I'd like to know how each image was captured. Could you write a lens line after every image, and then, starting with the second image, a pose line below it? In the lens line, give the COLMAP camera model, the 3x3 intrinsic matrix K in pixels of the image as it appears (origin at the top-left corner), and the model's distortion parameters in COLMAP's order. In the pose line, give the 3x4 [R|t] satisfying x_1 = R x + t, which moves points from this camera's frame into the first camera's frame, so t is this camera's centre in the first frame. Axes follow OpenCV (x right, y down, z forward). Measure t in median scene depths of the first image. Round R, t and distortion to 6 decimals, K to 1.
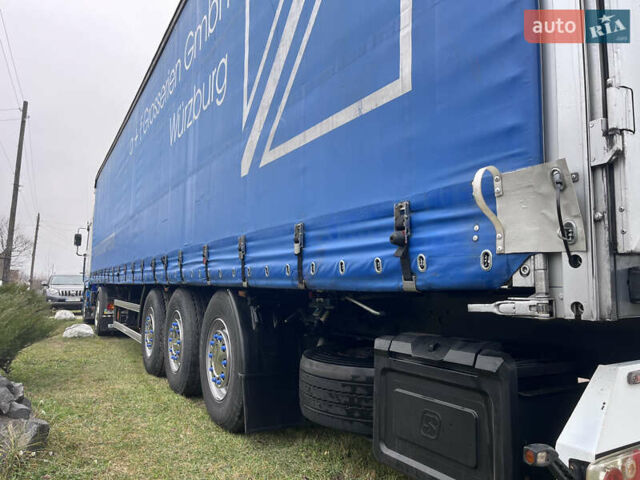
lens RADIAL K [[496.2, 0, 321.1], [0, 496.2, 241.0], [0, 0, 1]] dist [0.006975, -0.007482]
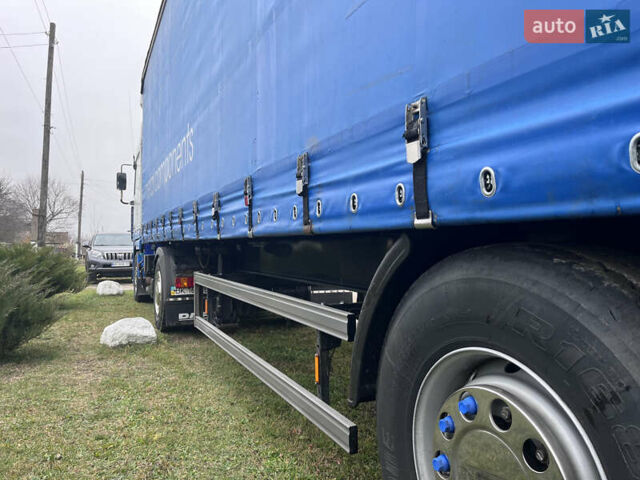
lens RADIAL K [[496.2, 0, 318.4], [0, 496.2, 236.8], [0, 0, 1]] dist [0.006975, -0.007482]
pose [[0.996124, -0.018030, -0.086094, -0.151028], [0.024528, 0.996880, 0.075023, 0.029373], [0.084473, -0.076844, 0.993458, 0.315473]]
